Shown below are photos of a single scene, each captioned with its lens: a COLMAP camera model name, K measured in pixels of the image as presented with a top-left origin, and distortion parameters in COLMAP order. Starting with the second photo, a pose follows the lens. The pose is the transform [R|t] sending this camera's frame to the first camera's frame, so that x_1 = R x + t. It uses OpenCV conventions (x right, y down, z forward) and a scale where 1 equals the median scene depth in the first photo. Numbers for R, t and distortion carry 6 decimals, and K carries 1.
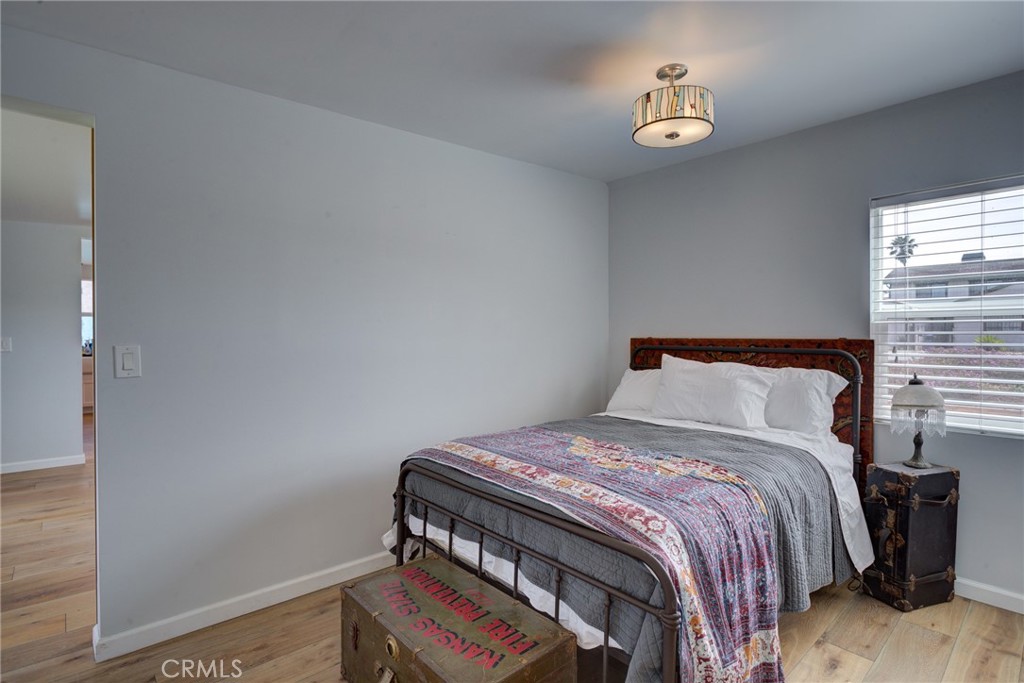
lens RADIAL K [[506.9, 0, 514.1], [0, 506.9, 340.0], [0, 0, 1]] dist [-0.017058, 0.006755]
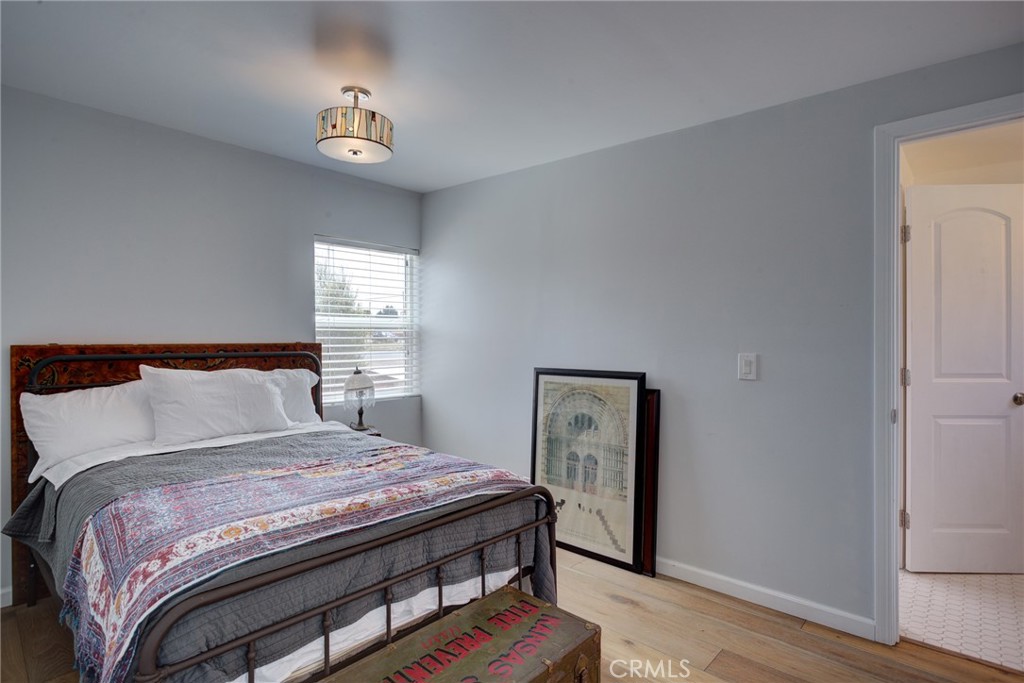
lens RADIAL K [[506.9, 0, 513.1], [0, 506.9, 339.8], [0, 0, 1]] dist [-0.017058, 0.006755]
pose [[-0.089351, -0.002716, 0.995997, -0.696139], [0.010530, 0.999938, 0.003672, -0.010155], [-0.995945, 0.010816, -0.089317, 0.688131]]
